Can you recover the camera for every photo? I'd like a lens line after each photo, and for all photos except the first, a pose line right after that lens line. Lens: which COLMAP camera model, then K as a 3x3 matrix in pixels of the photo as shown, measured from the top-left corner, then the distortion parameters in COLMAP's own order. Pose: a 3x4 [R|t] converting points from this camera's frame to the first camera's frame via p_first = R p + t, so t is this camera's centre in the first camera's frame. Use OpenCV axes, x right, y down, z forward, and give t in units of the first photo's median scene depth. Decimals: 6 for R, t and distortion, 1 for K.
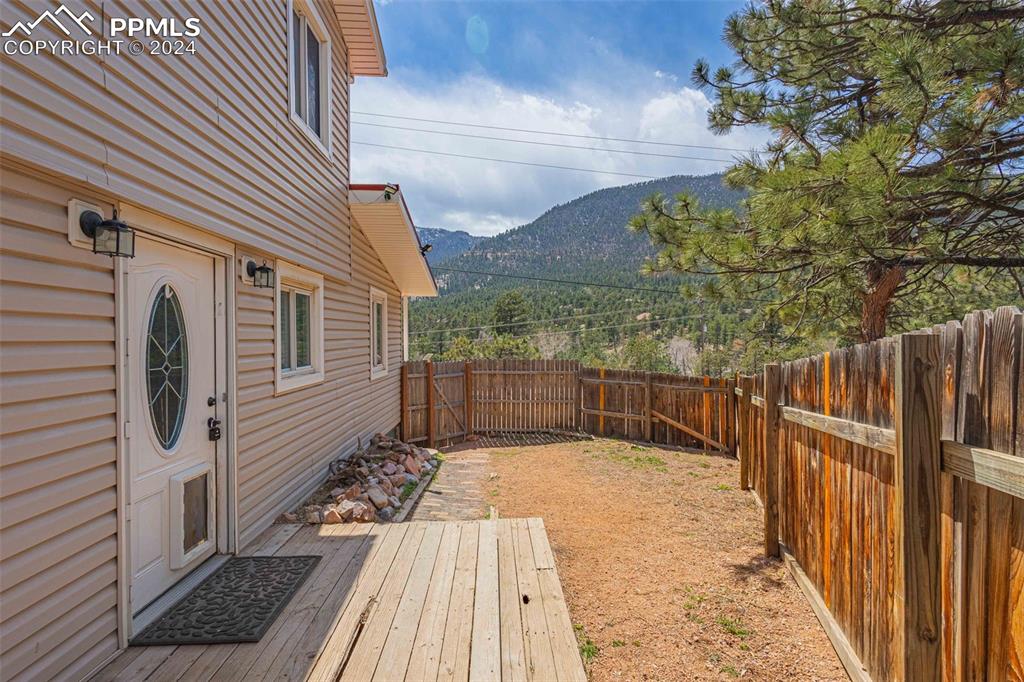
lens RADIAL K [[474.6, 0, 514.6], [0, 474.6, 343.1], [0, 0, 1]] dist [0.003259, 0.000746]
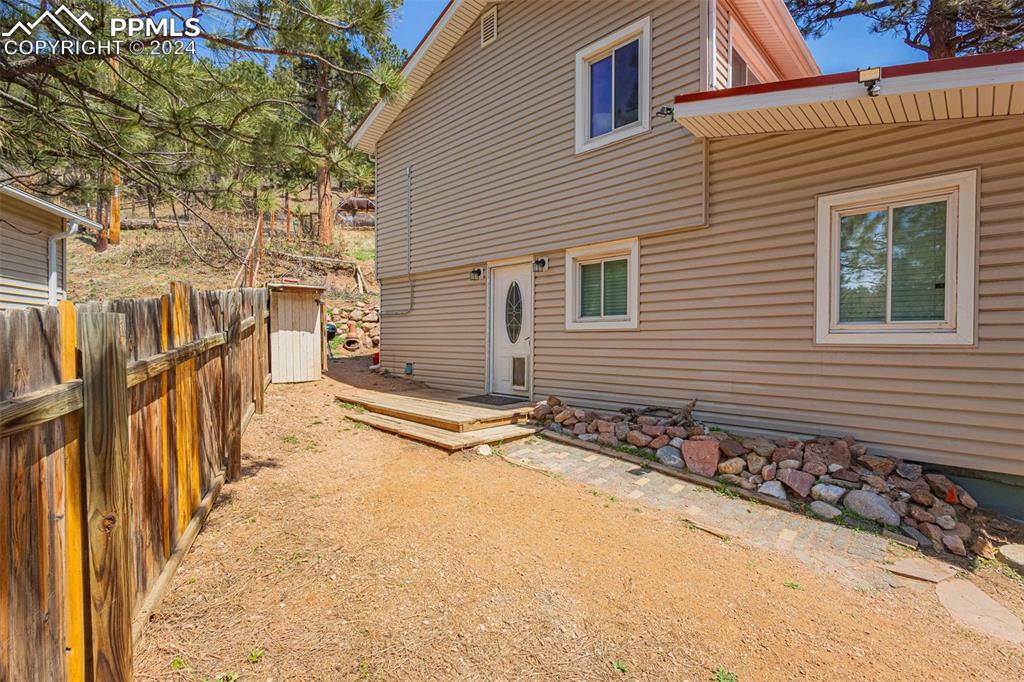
lens RADIAL K [[474.6, 0, 514.6], [0, 474.6, 343.1], [0, 0, 1]] dist [0.003259, 0.000746]
pose [[-0.721231, 0.015544, -0.692520, 0.970941], [-0.005410, 0.999591, 0.028070, 0.130701], [0.692673, 0.023991, -0.720852, 2.575383]]
